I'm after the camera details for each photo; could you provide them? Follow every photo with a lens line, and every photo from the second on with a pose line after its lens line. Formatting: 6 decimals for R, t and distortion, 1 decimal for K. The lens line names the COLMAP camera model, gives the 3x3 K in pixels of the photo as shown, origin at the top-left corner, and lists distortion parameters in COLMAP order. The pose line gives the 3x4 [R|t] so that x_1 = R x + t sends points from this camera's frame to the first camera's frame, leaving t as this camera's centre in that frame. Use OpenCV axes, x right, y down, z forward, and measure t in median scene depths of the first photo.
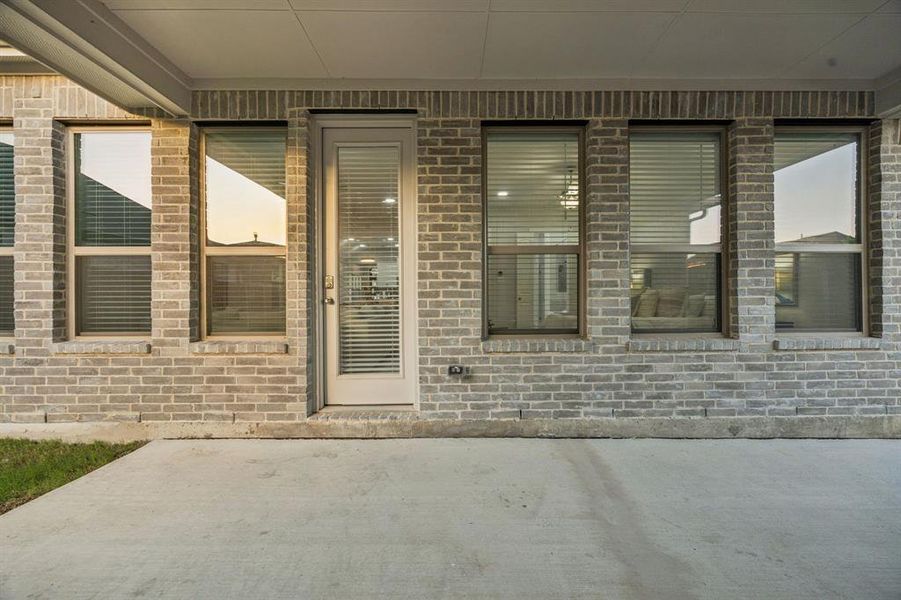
lens RADIAL K [[347.0, 0, 452.2], [0, 347.0, 298.1], [0, 0, 1]] dist [0.000503, -0.000635]
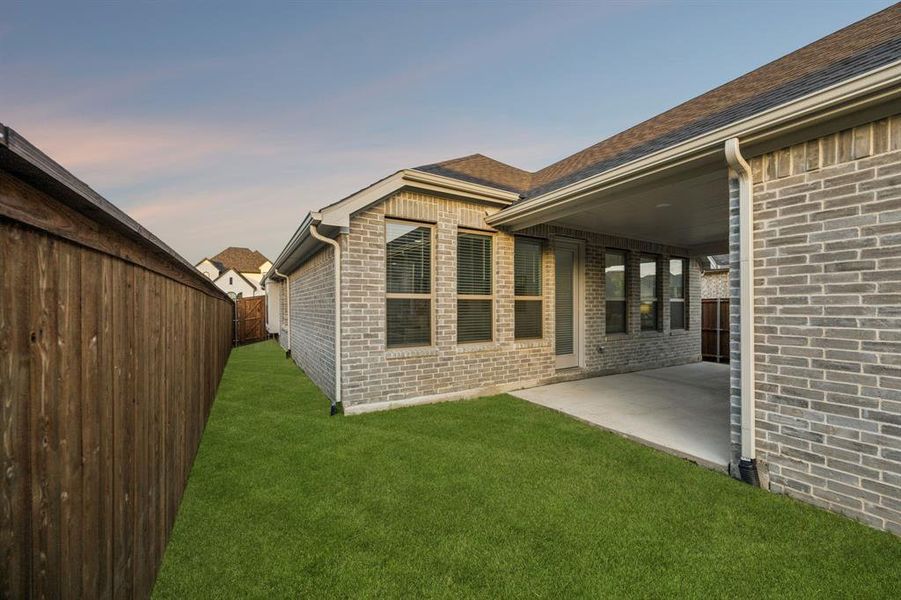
lens RADIAL K [[347.0, 0, 452.4], [0, 347.0, 308.9], [0, 0, 1]] dist [0.000503, -0.000635]
pose [[0.860648, -0.000671, 0.509200, -2.096425], [0.000222, 1.000000, 0.000942, -0.076117], [-0.509200, -0.000698, 0.860648, -0.561638]]
